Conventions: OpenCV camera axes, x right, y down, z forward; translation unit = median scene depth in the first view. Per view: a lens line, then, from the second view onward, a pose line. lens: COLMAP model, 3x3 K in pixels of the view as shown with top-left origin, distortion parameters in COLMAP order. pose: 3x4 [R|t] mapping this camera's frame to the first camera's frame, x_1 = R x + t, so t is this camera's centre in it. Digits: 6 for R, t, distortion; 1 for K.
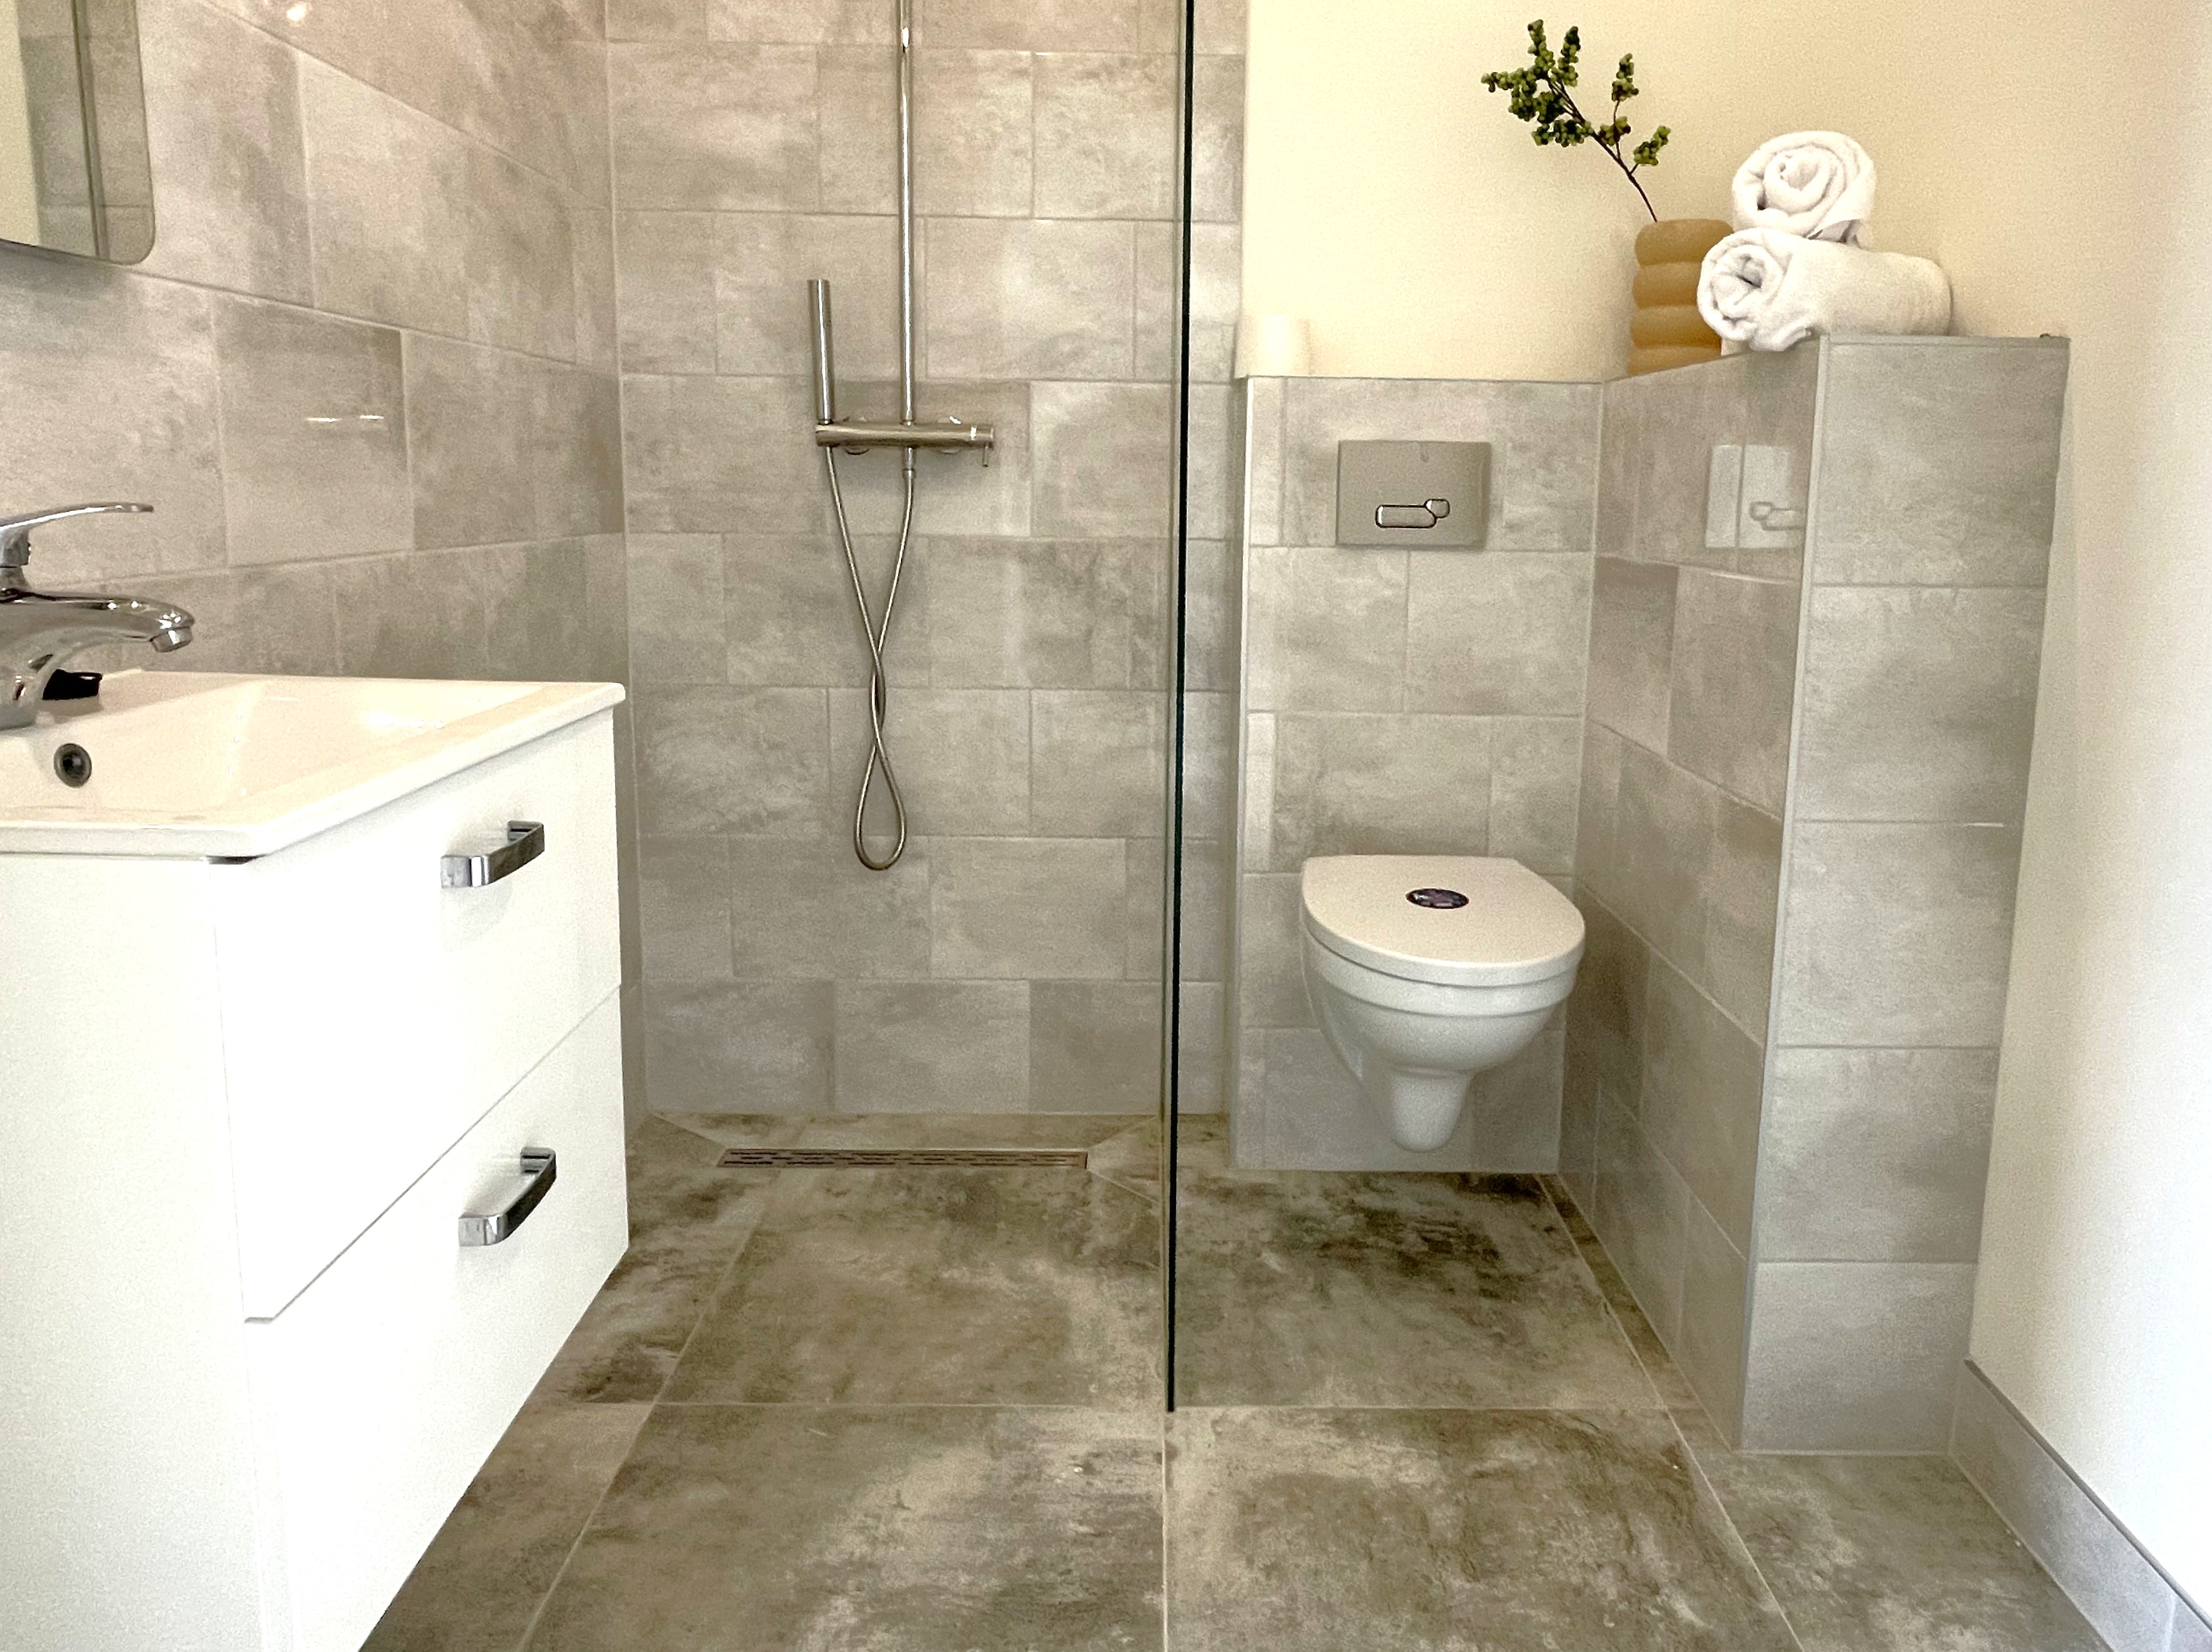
lens RADIAL K [[1424.8, 0, 1169.8], [0, 1424.8, 697.8], [0, 0, 1]] dist [0.000535, -0.001681]
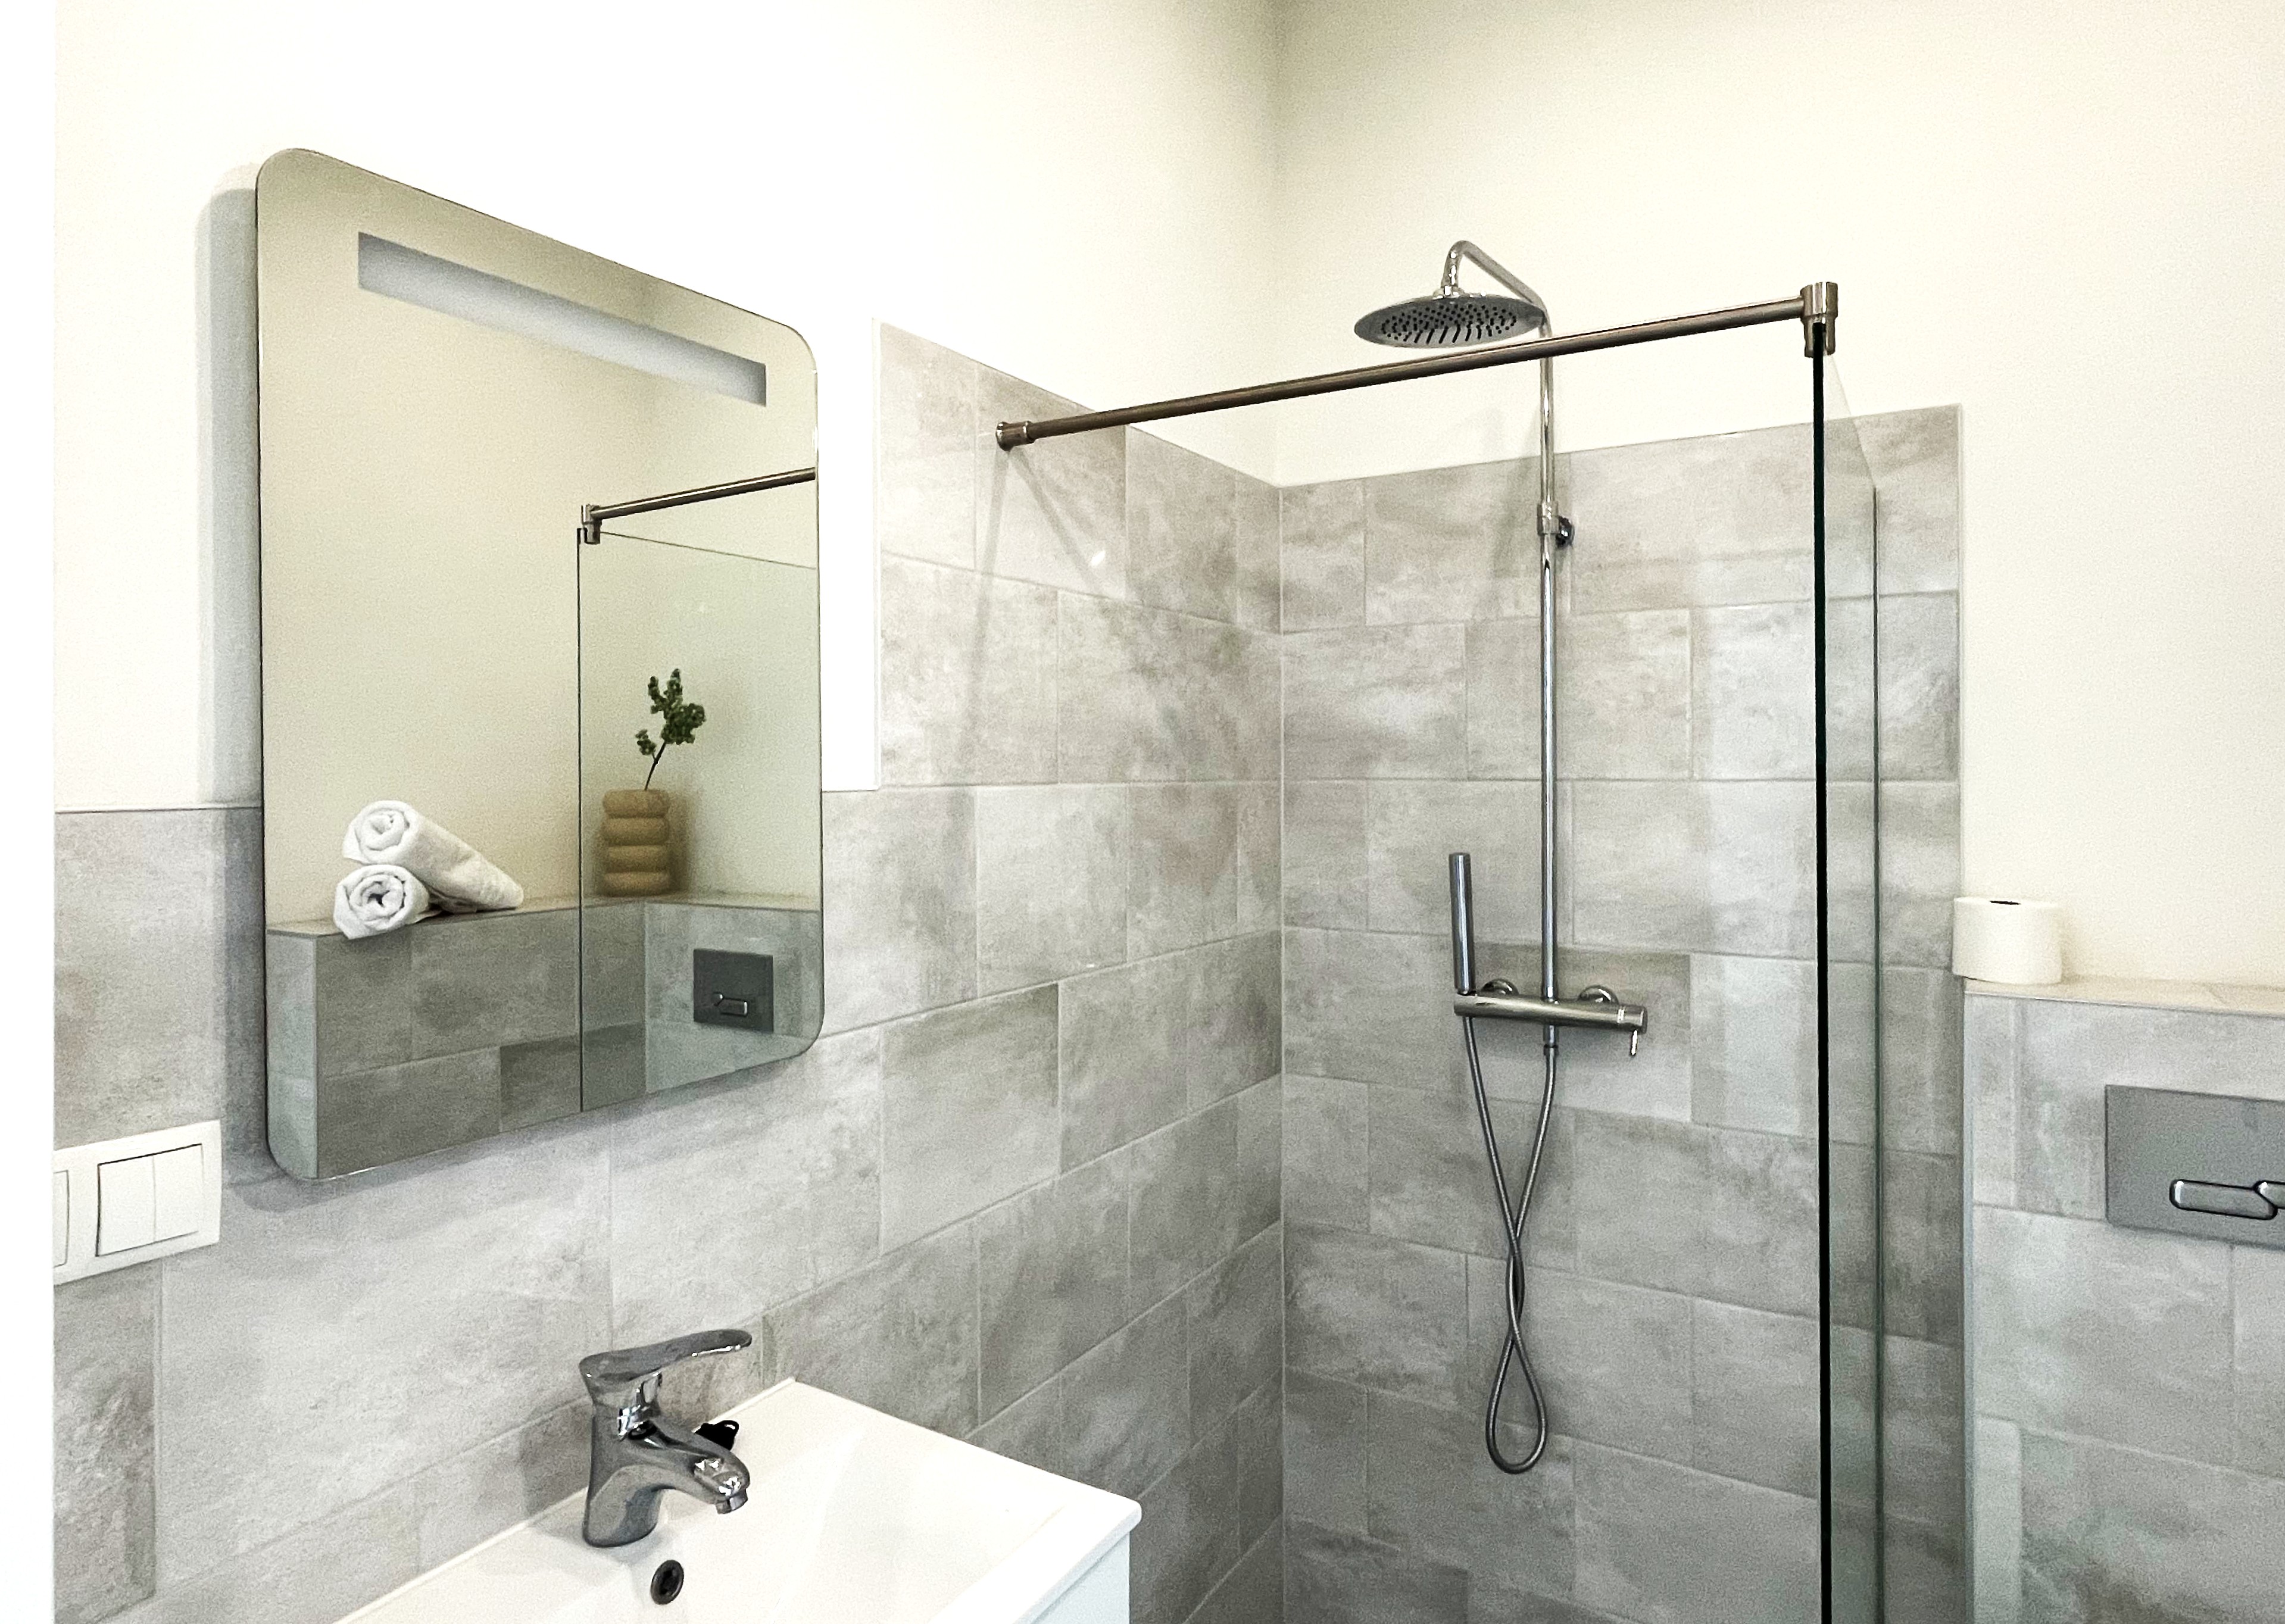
lens RADIAL K [[1321.2, 0, 1141.0], [0, 1321.2, 767.4], [0, 0, 1]] dist [-0.000069, 0.000311]
pose [[0.847026, -0.019432, -0.531196, 0.056717], [-0.060549, 0.989300, -0.132740, -0.212040], [0.528091, 0.144597, 0.836786, 0.094781]]
